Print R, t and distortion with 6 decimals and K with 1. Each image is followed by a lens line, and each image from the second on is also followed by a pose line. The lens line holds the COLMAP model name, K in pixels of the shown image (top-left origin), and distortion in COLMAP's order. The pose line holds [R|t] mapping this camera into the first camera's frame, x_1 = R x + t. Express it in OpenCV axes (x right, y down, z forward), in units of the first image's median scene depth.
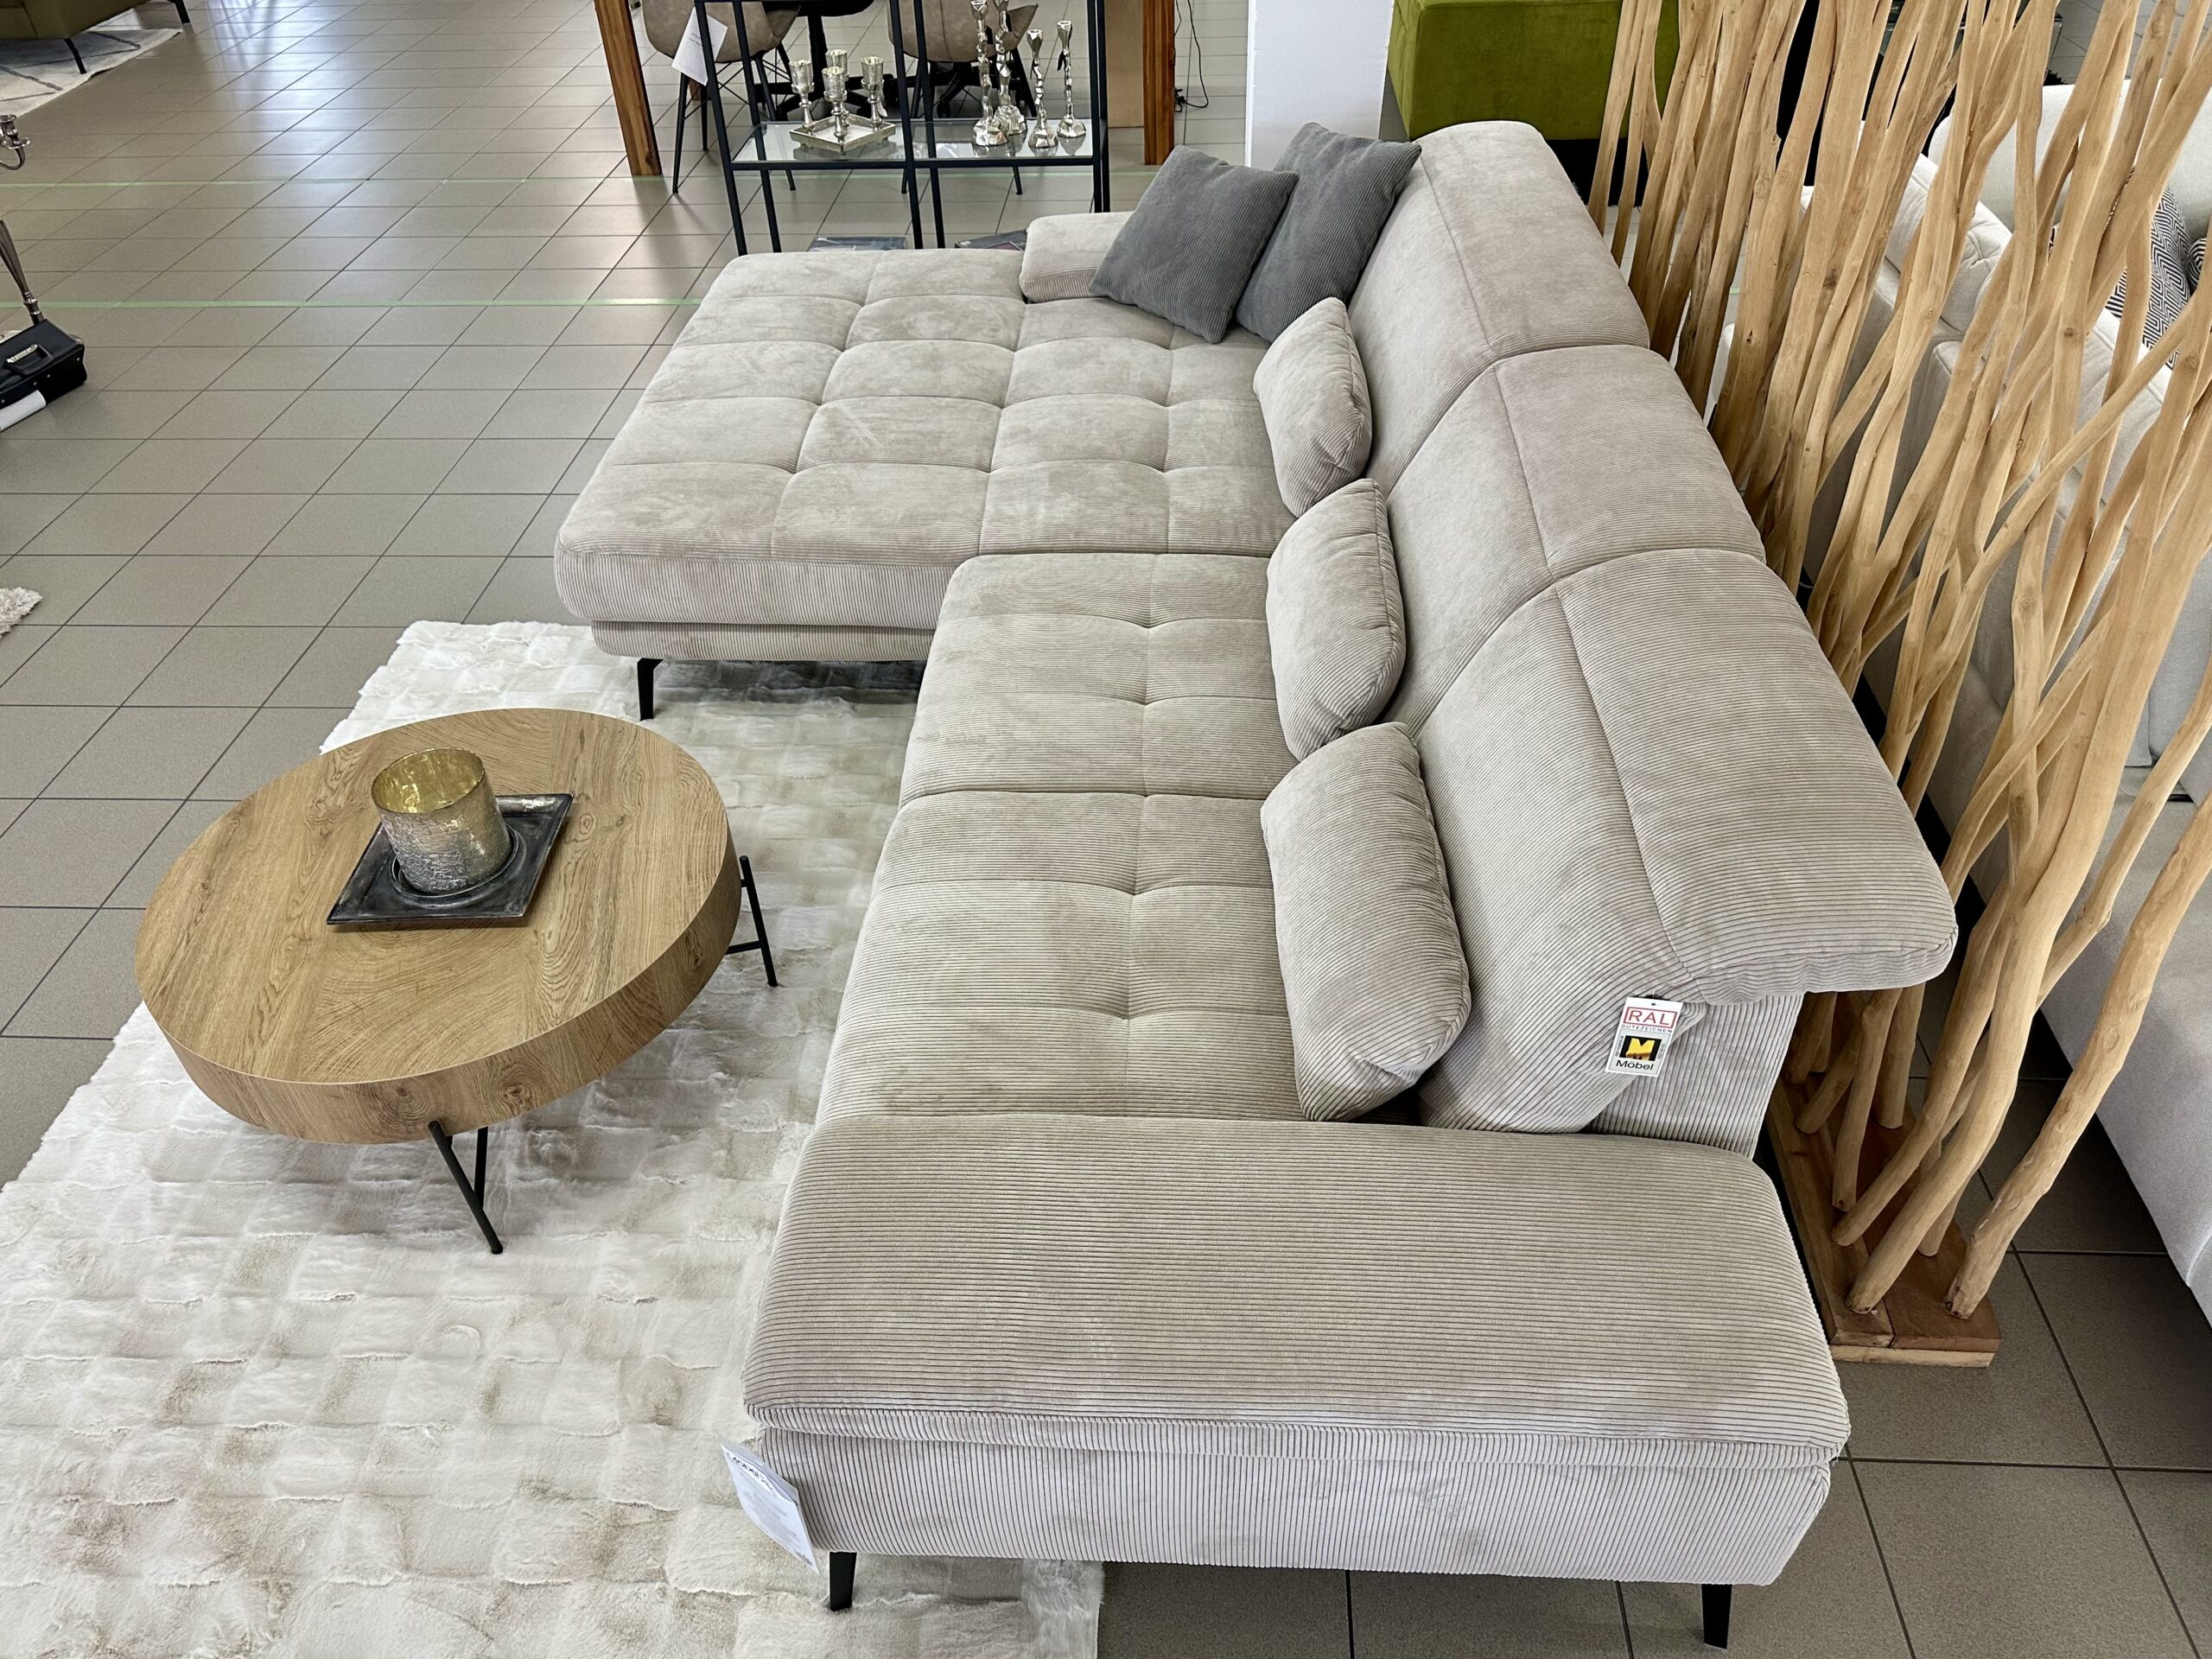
lens RADIAL K [[1568.0, 0, 1111.7], [0, 1568.0, 837.0], [0, 0, 1]] dist [0.049937, -0.060477]
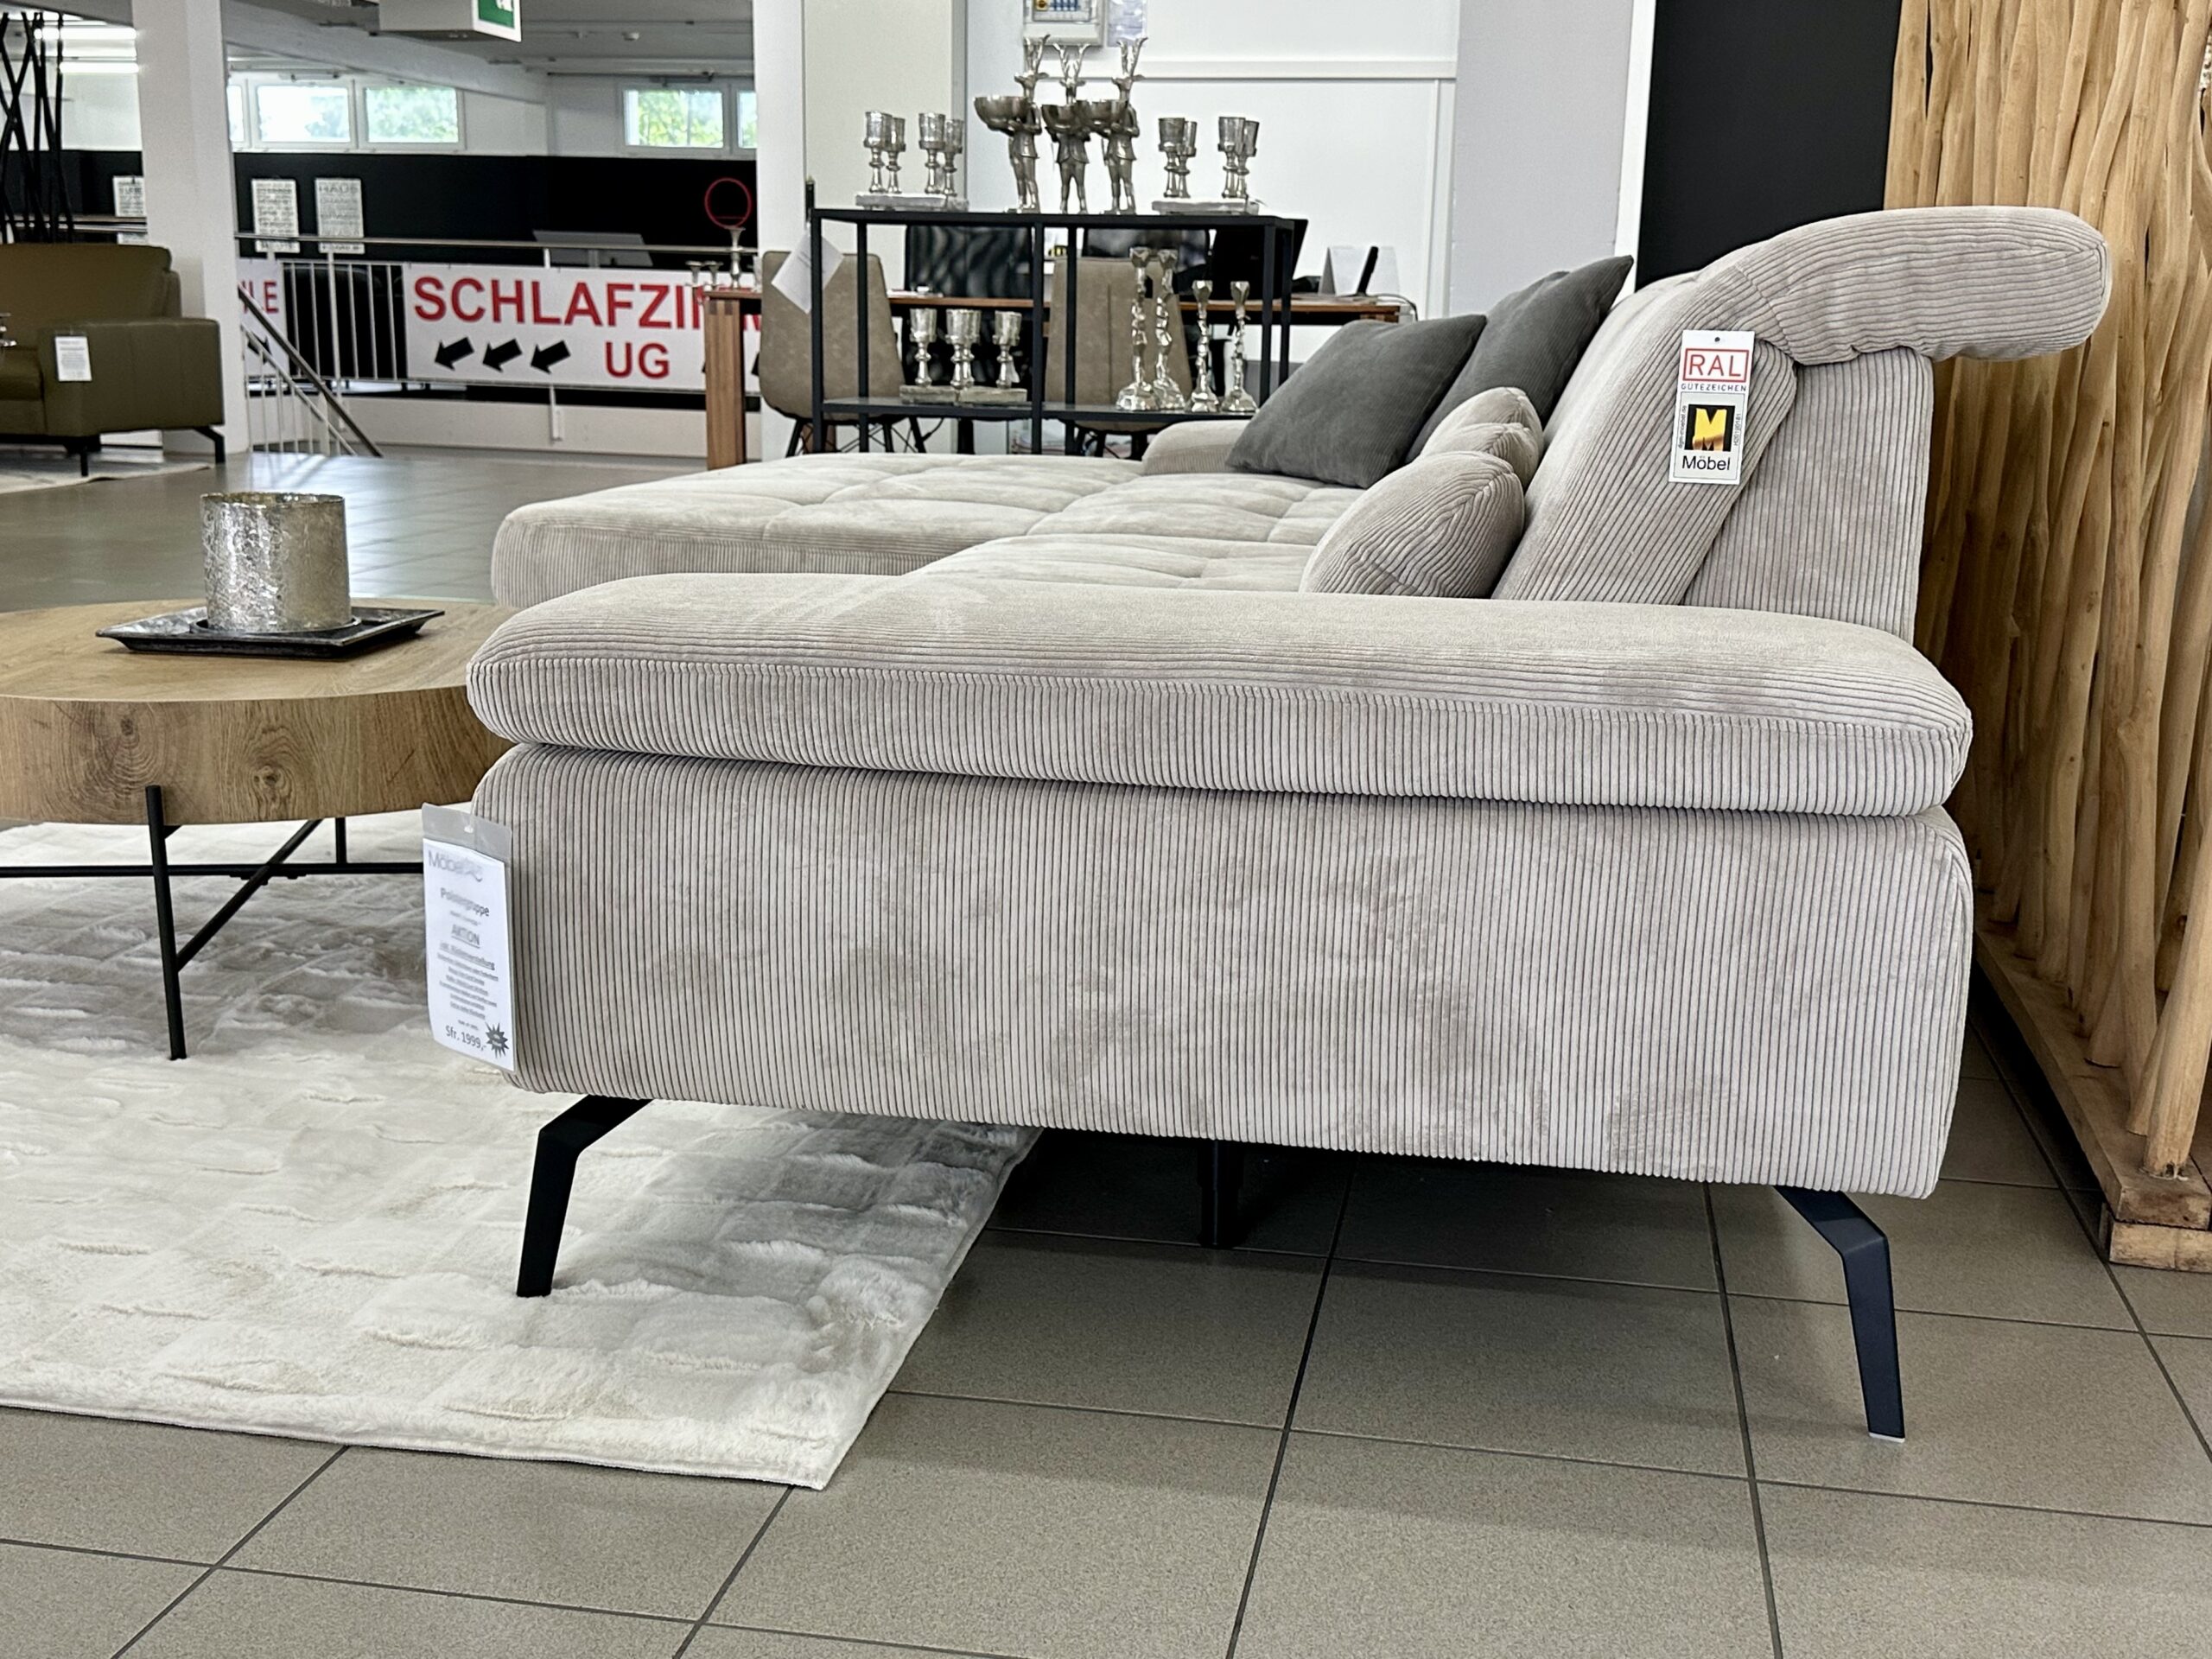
lens RADIAL K [[2372.8, 0, 1148.6], [0, 2372.8, 833.9], [0, 0, 1]] dist [0.057625, -0.002909]
pose [[0.991726, 0.073854, -0.105005, 0.143078], [-0.114077, 0.882140, -0.456963, 0.613655], [0.058881, 0.465161, 0.883266, 0.040304]]
